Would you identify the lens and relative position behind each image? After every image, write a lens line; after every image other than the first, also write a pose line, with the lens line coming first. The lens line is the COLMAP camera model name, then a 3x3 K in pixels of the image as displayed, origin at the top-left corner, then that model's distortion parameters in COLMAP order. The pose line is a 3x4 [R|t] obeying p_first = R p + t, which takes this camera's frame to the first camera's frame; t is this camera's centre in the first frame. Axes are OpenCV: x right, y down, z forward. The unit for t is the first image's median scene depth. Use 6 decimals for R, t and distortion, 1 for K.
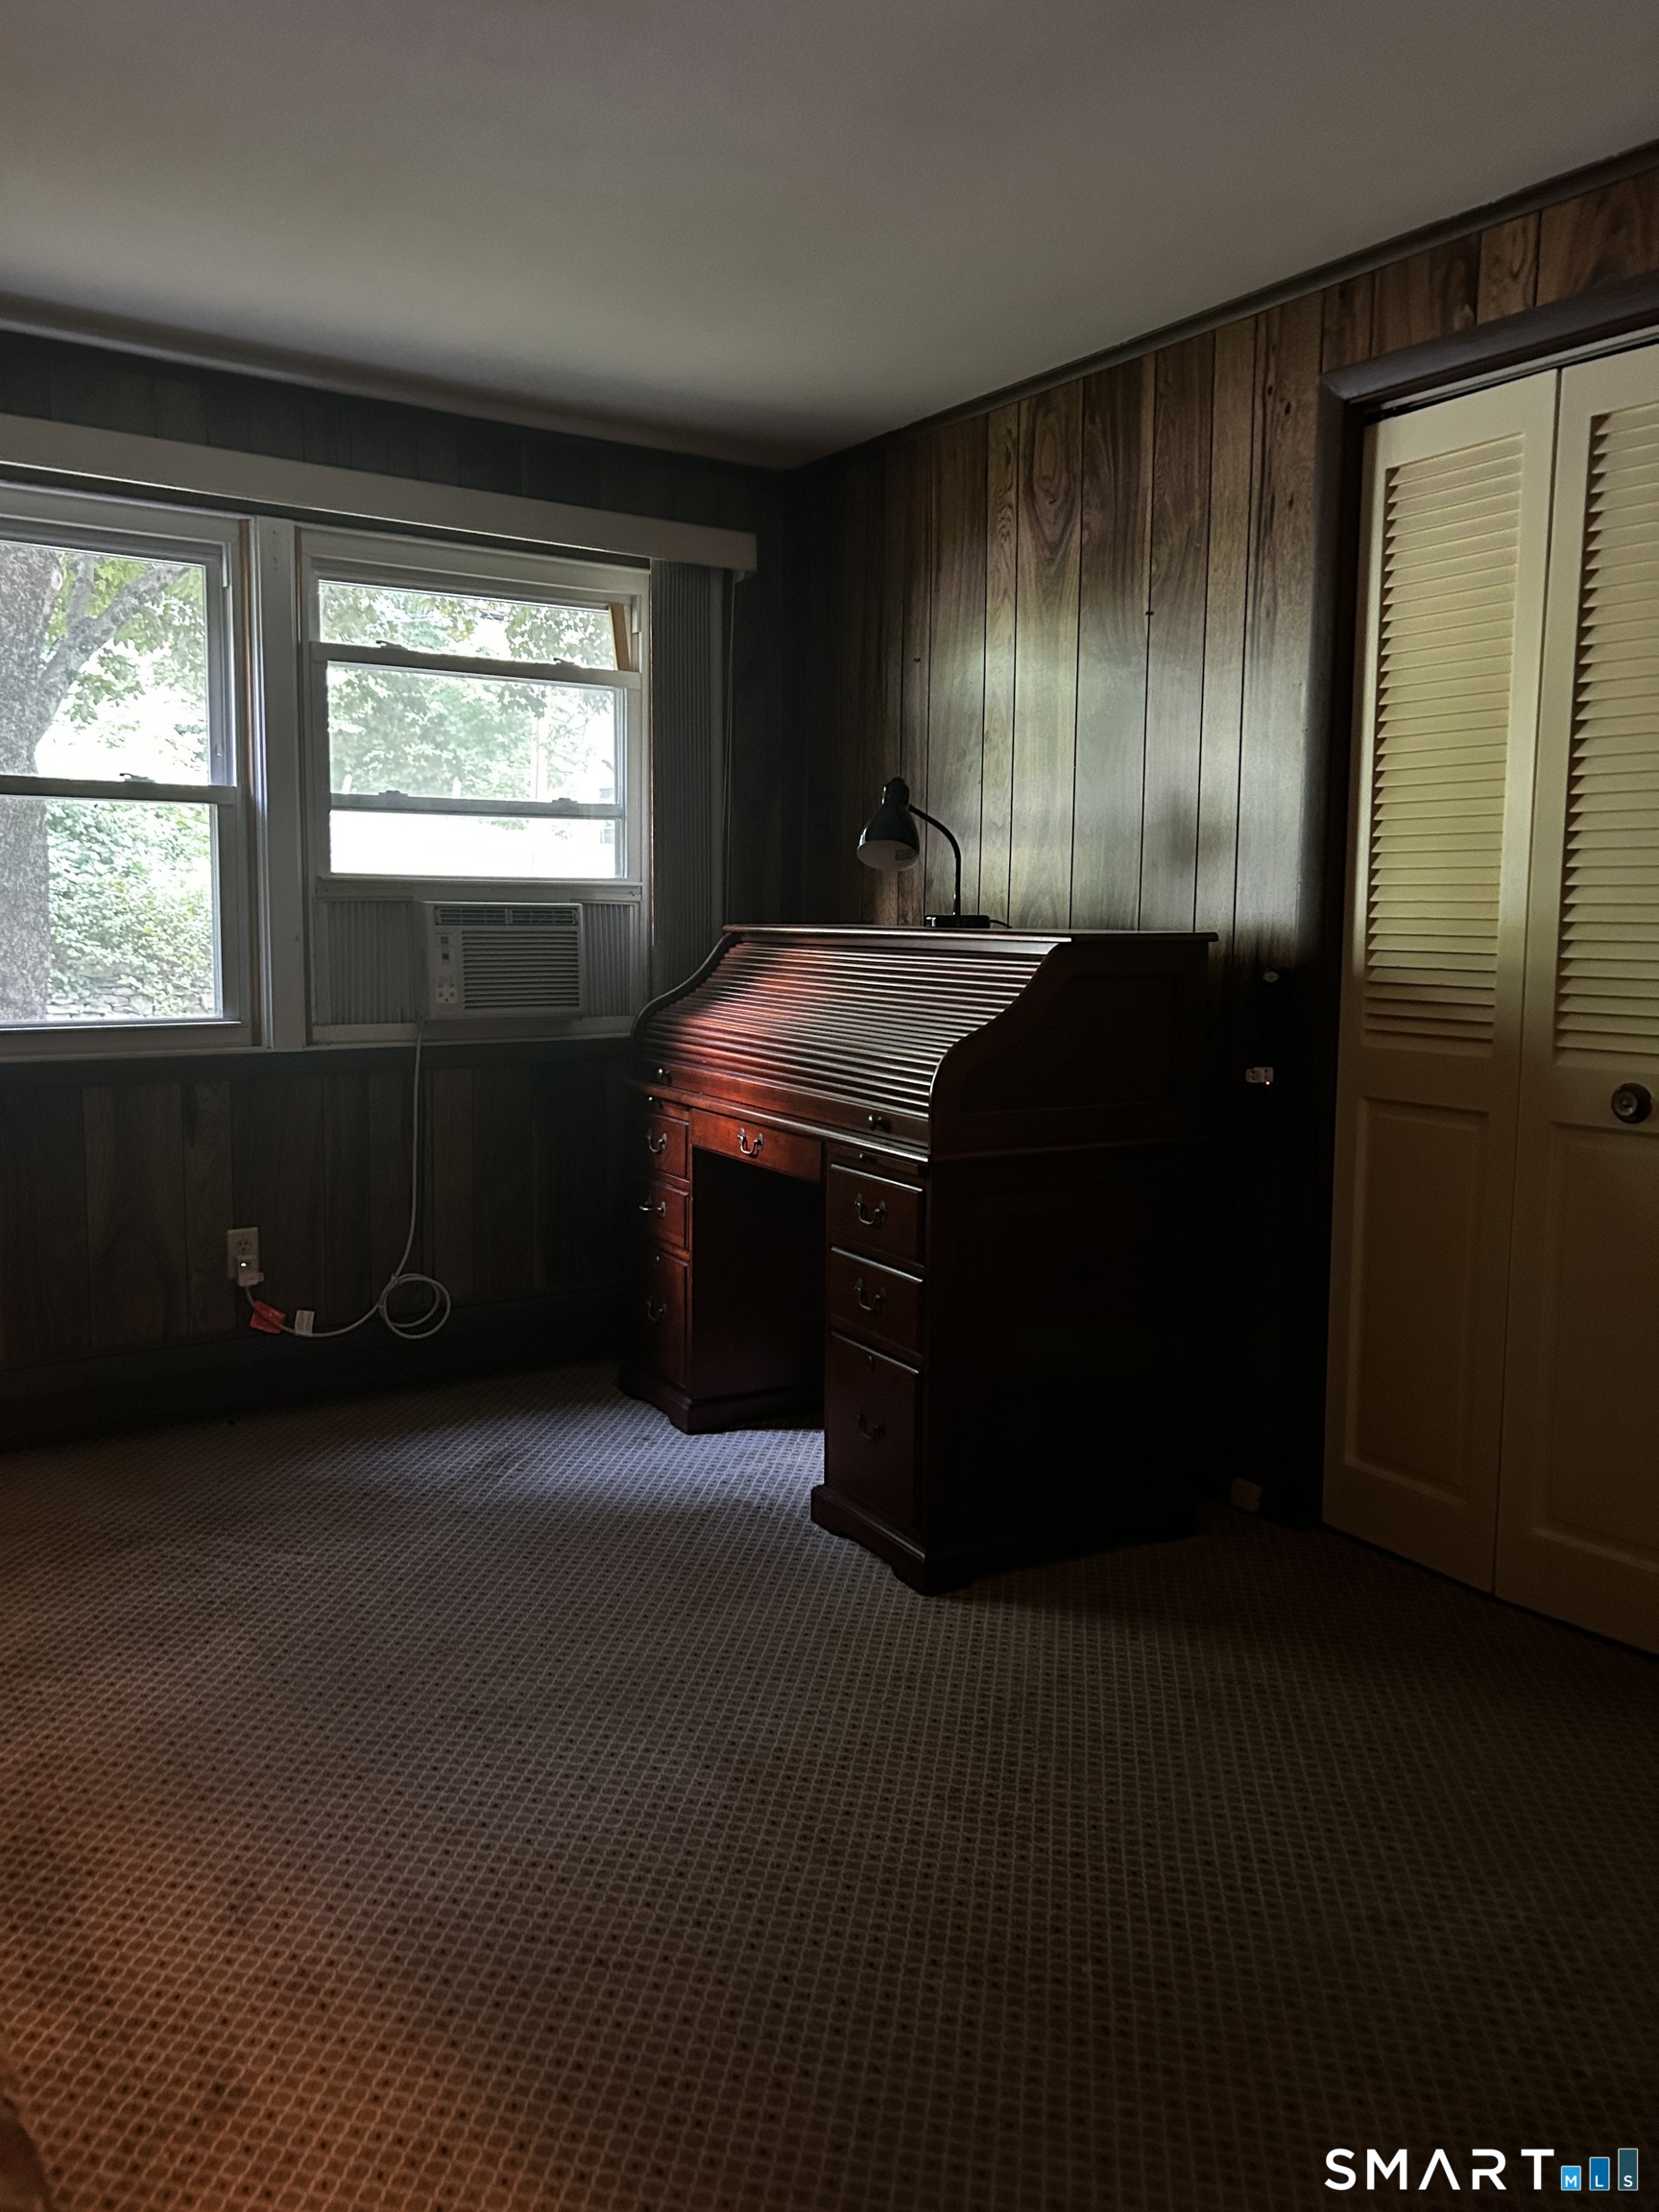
lens RADIAL K [[1667.0, 0, 821.9], [0, 1667.0, 1120.4], [0, 0, 1]] dist [0.133414, -0.335471]
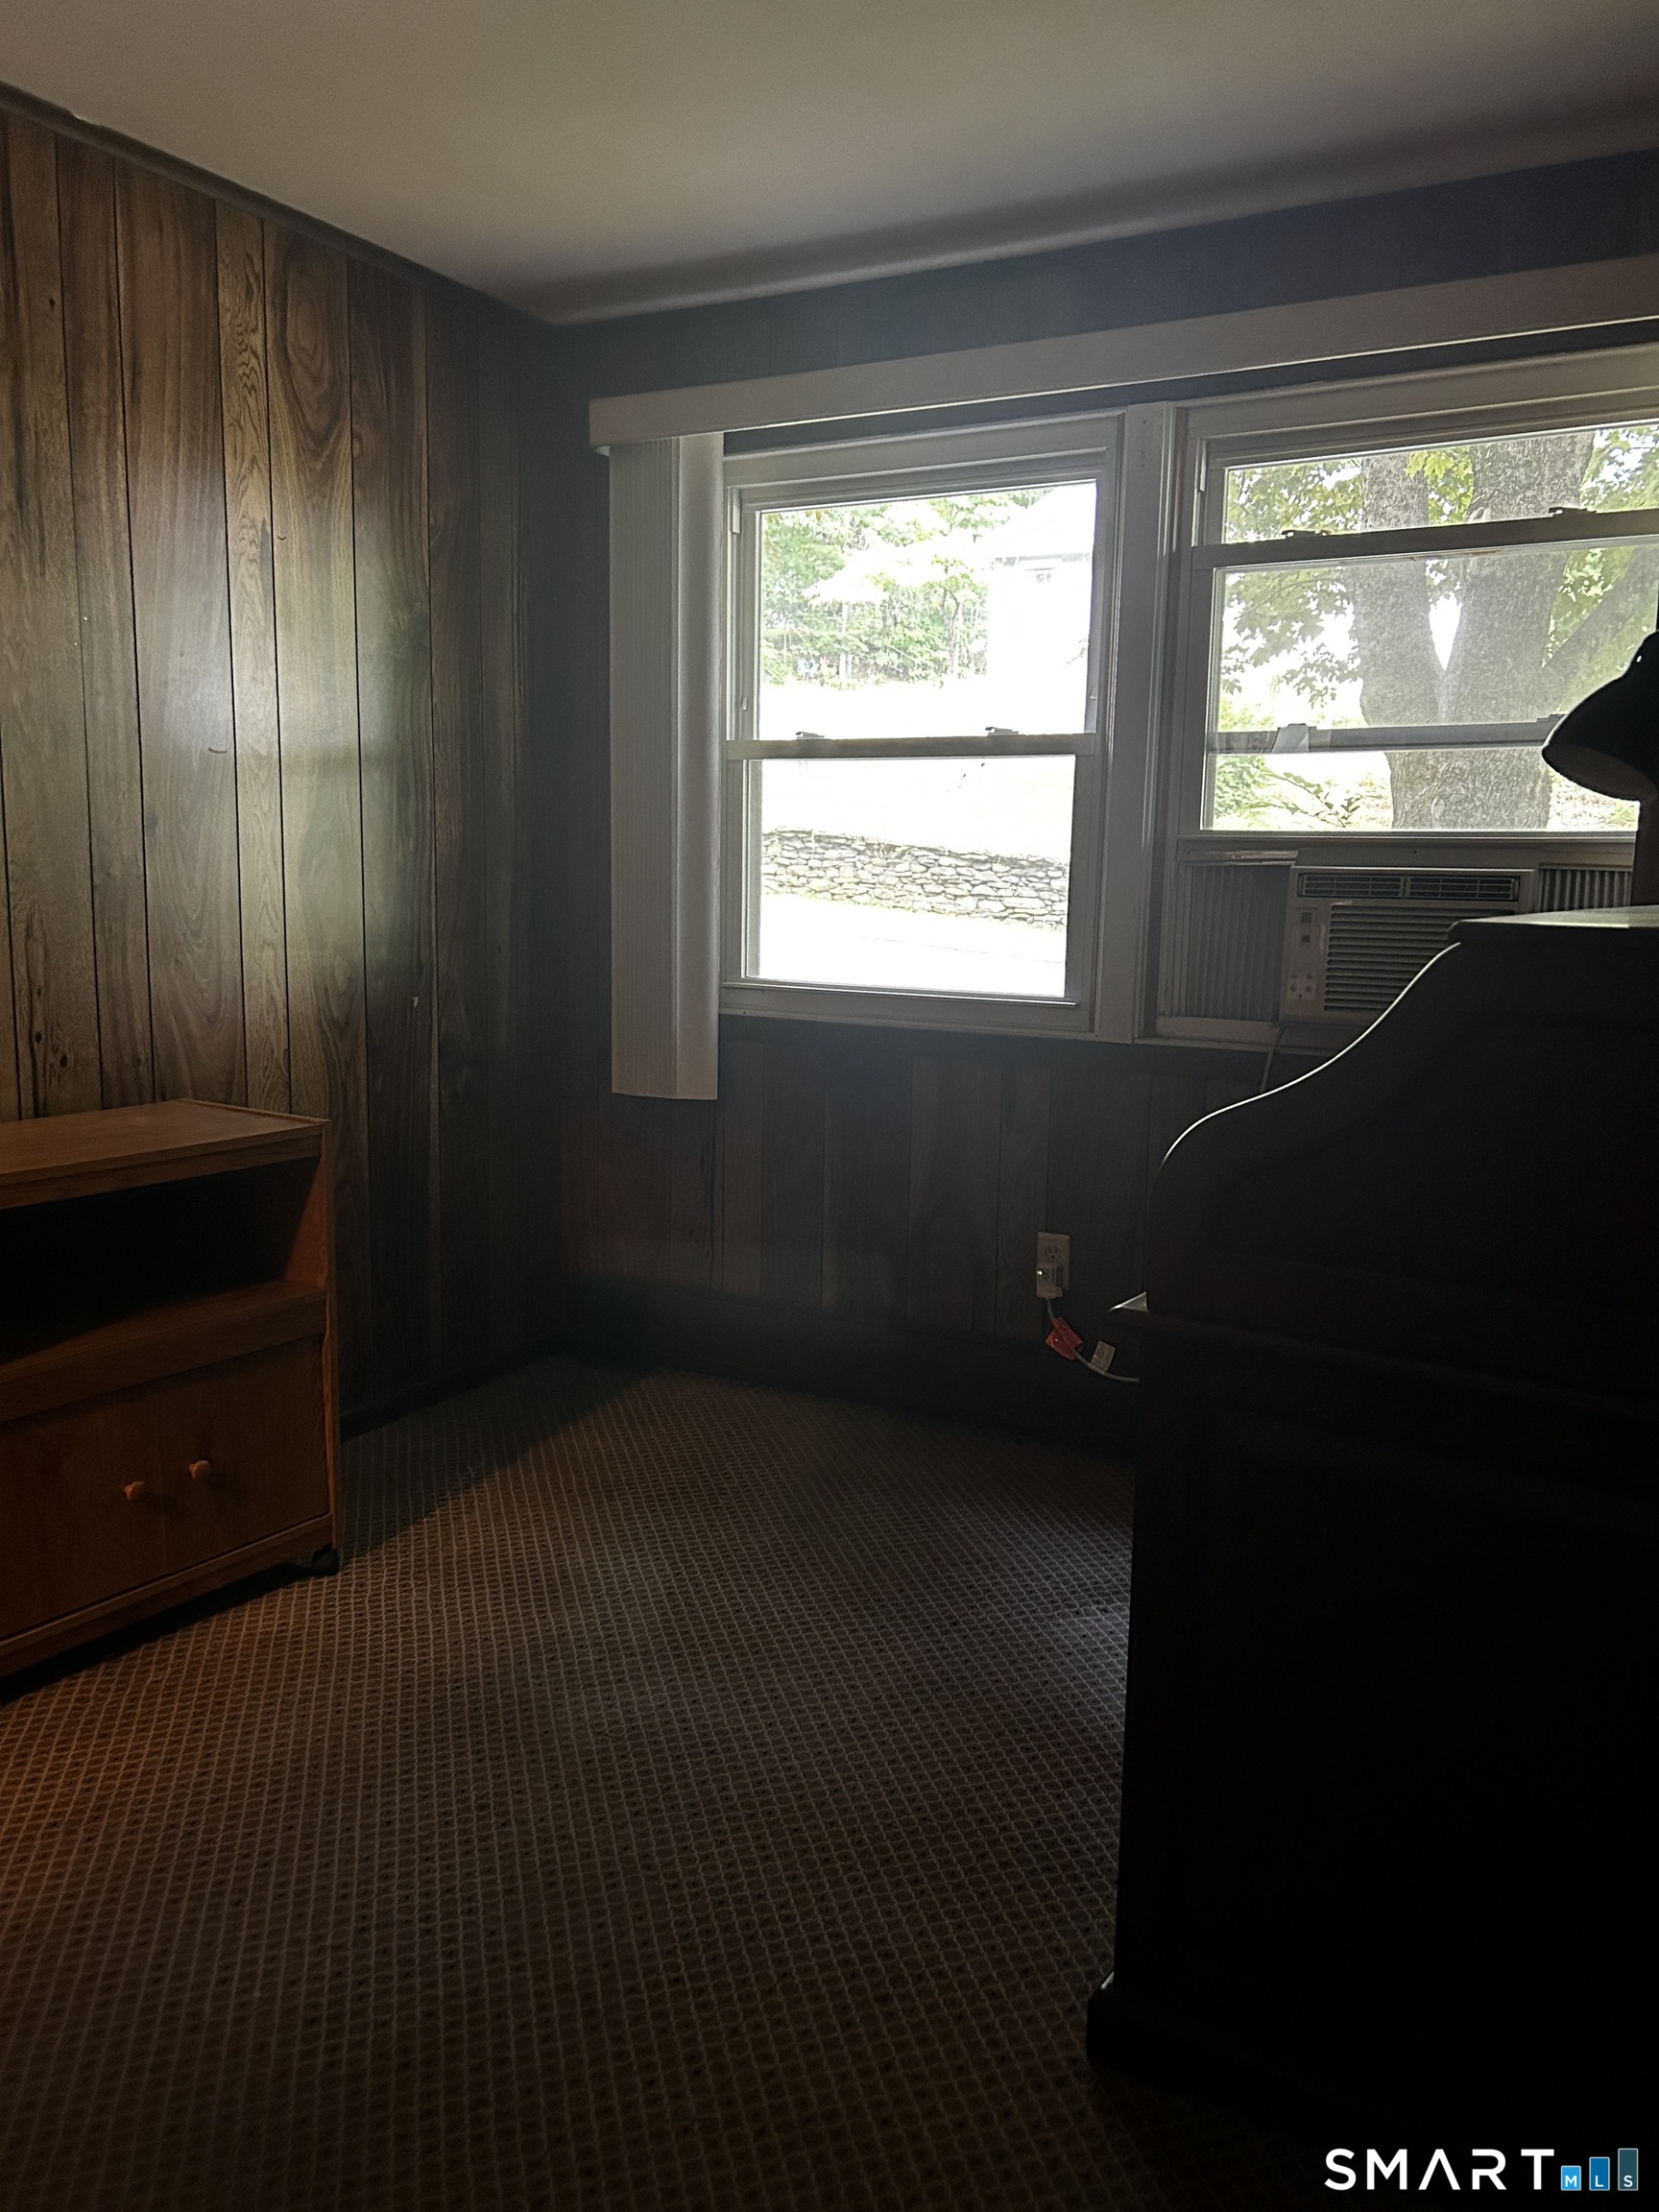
lens RADIAL K [[1667.0, 0, 821.9], [0, 1667.0, 1120.4], [0, 0, 1]] dist [0.133414, -0.335471]
pose [[0.465831, 0.141343, -0.873512, 0.364772], [-0.115625, 0.988419, 0.098276, -0.068123], [0.877287, 0.055220, 0.476779, 0.463146]]
